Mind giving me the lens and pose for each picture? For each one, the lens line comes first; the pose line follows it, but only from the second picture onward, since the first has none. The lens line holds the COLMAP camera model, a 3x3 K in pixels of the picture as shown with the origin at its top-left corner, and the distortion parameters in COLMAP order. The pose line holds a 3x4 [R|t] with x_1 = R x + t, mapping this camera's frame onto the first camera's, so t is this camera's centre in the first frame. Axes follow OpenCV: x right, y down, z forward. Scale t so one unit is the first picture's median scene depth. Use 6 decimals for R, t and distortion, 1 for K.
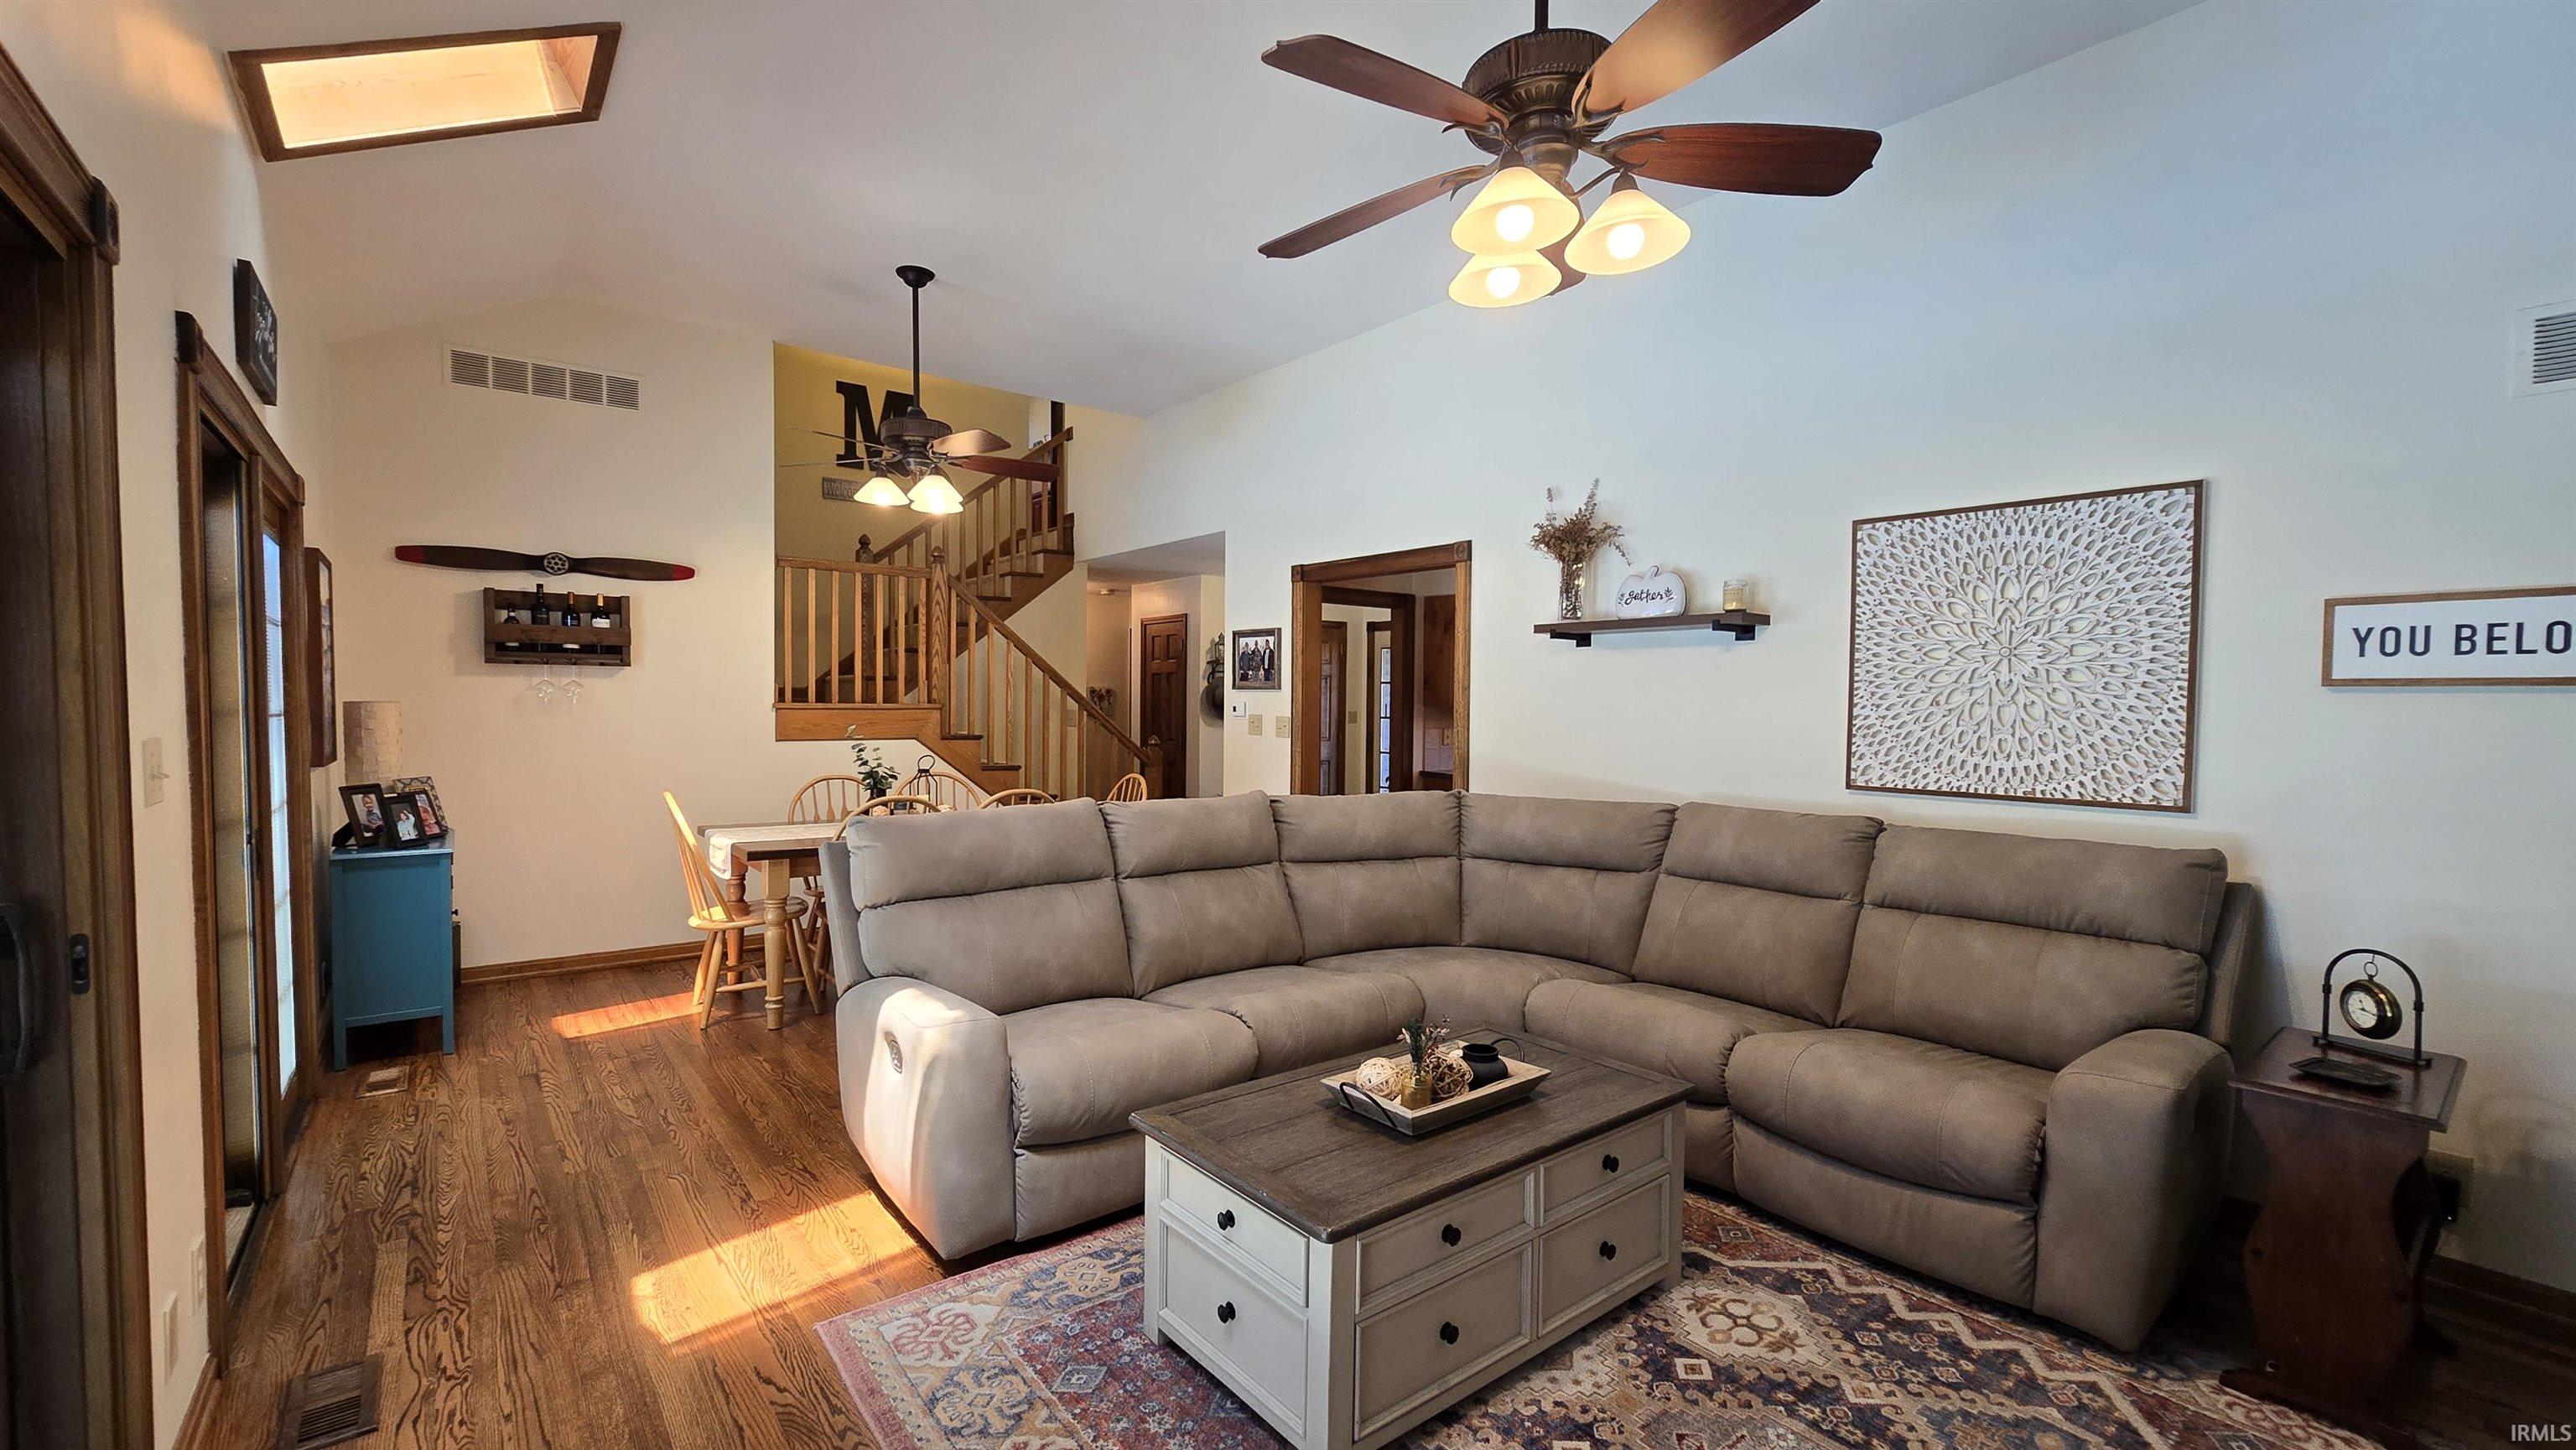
lens RADIAL K [[1056.2, 0, 1287.5], [0, 1056.2, 734.1], [0, 0, 1]] dist [-0.003691, -0.000584]
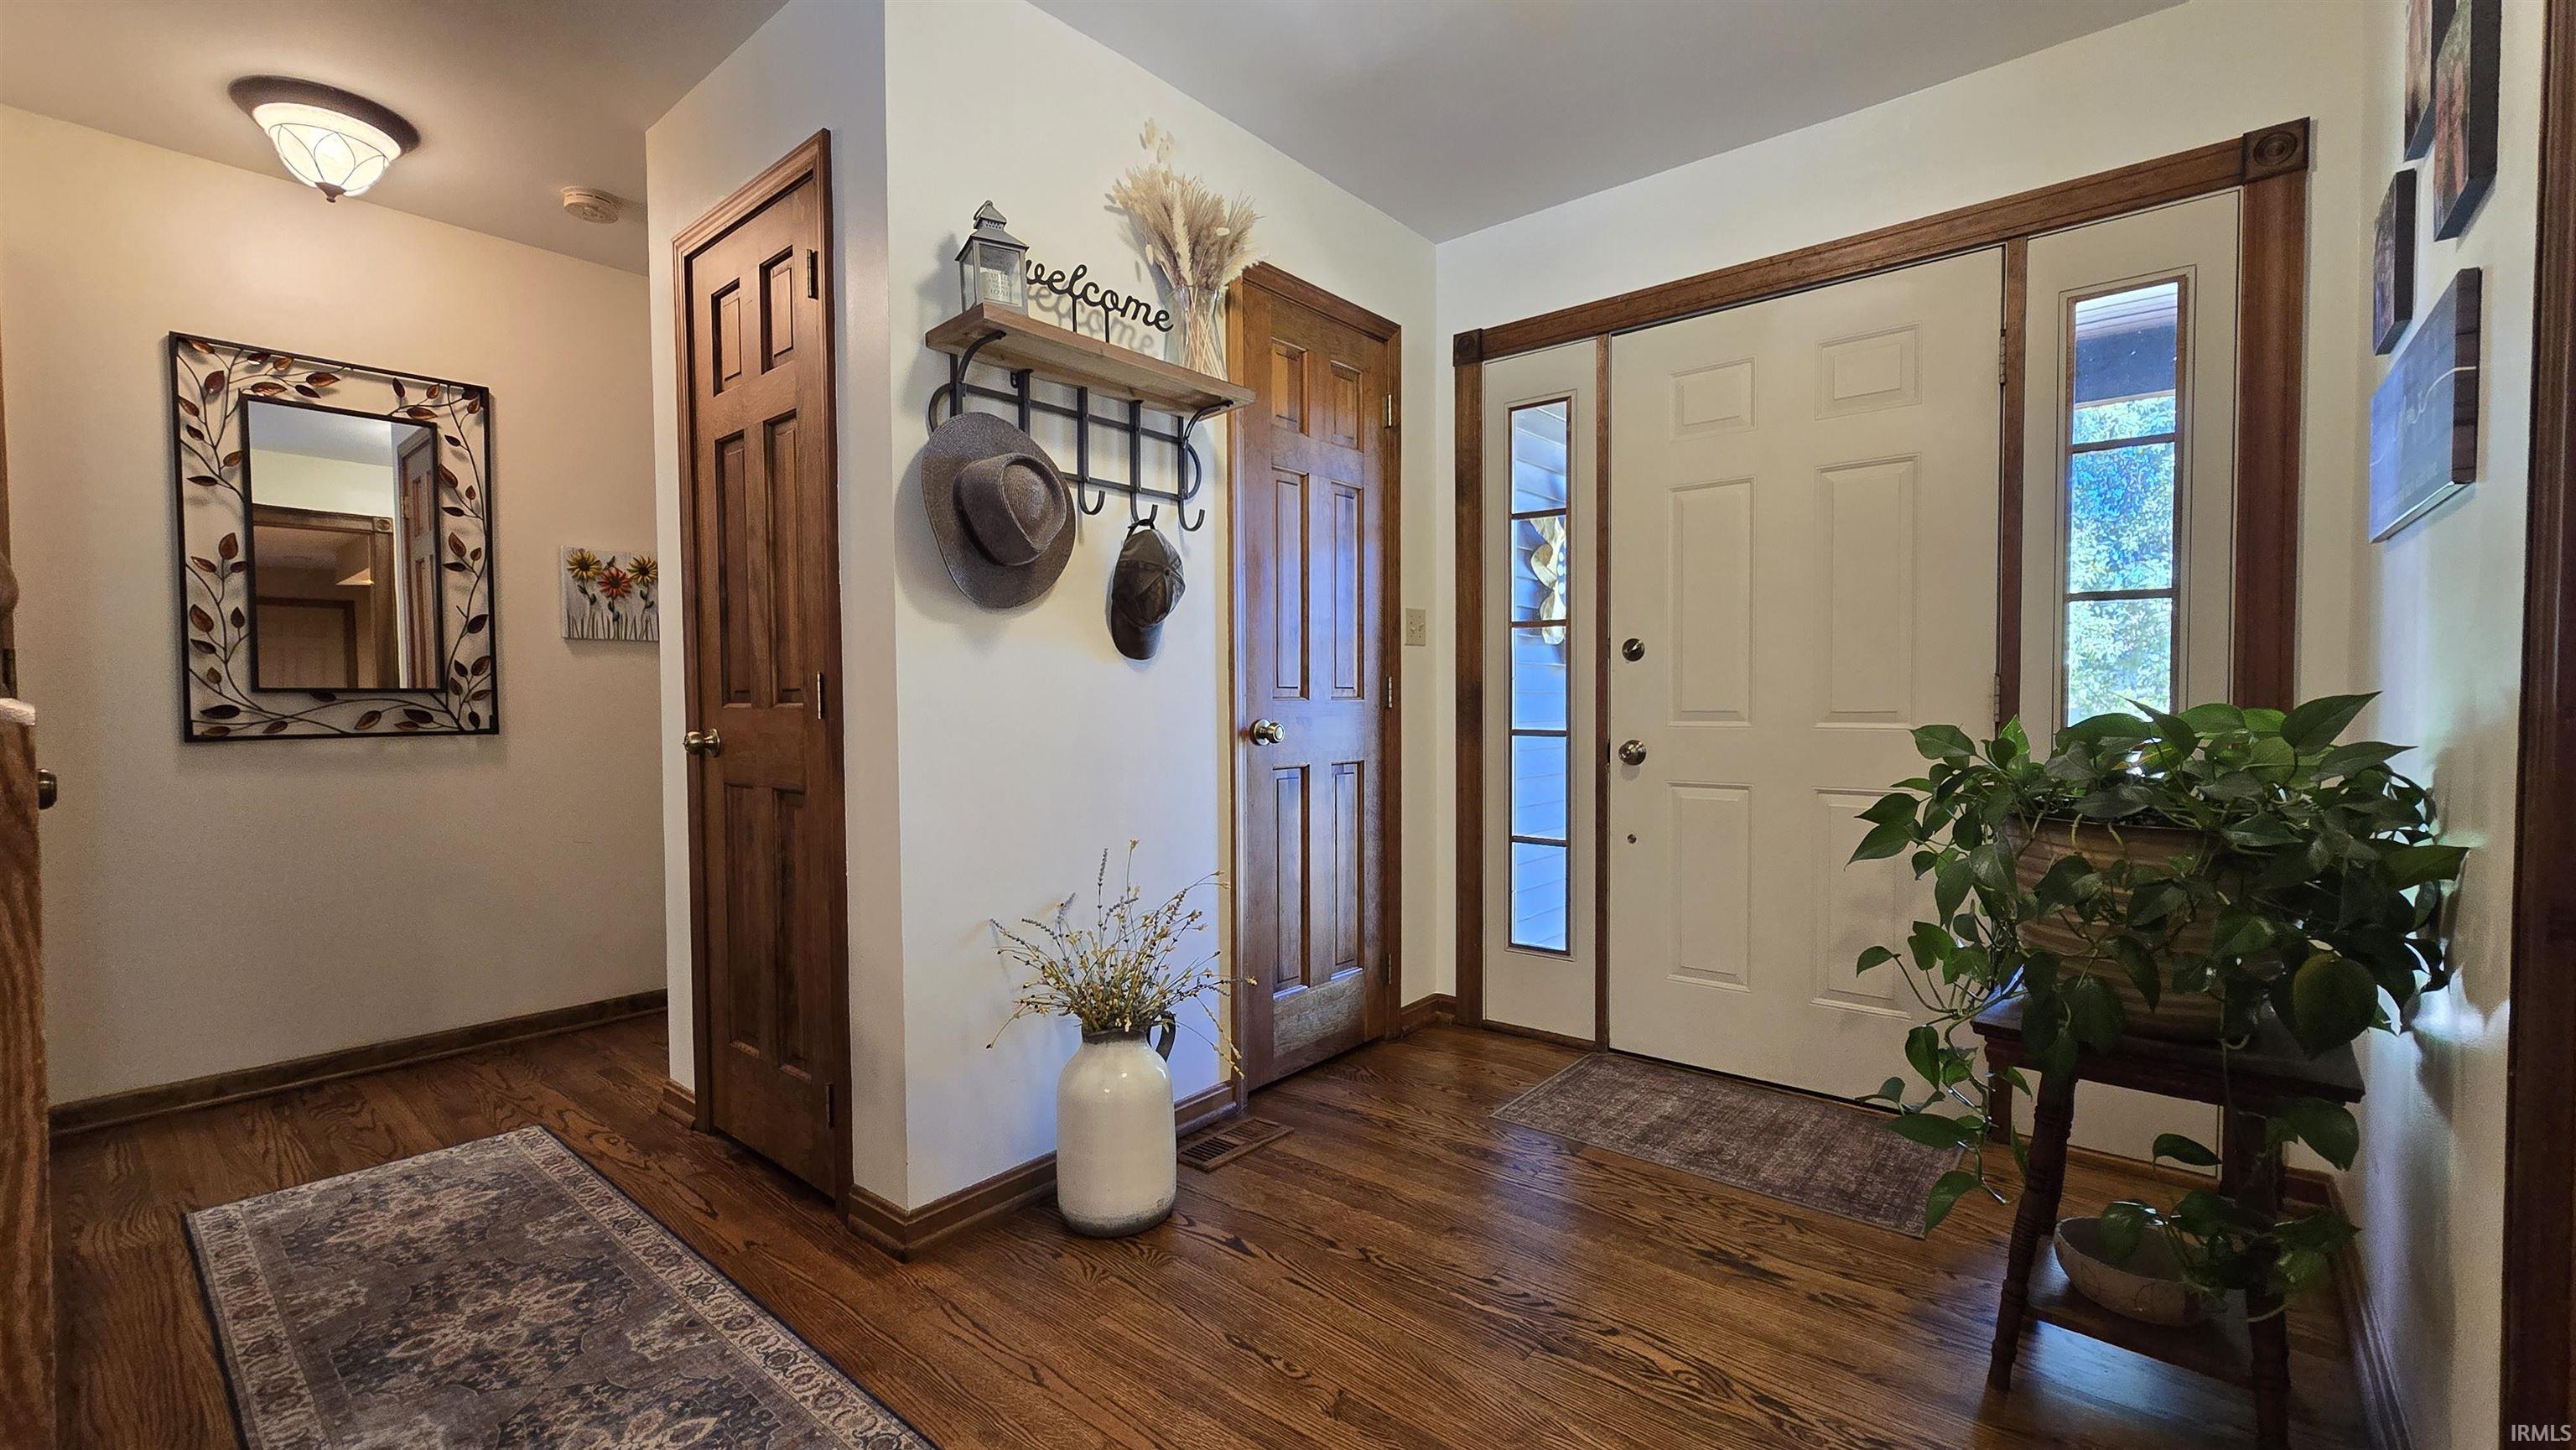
lens RADIAL K [[1056.2, 0, 1291.8], [0, 1056.2, 729.4], [0, 0, 1]] dist [-0.003691, -0.000584]
pose [[0.980455, -0.023083, 0.195385, -0.041446], [0.023069, 0.999731, 0.002349, 0.014350], [-0.195387, 0.002205, 0.980724, 0.696573]]
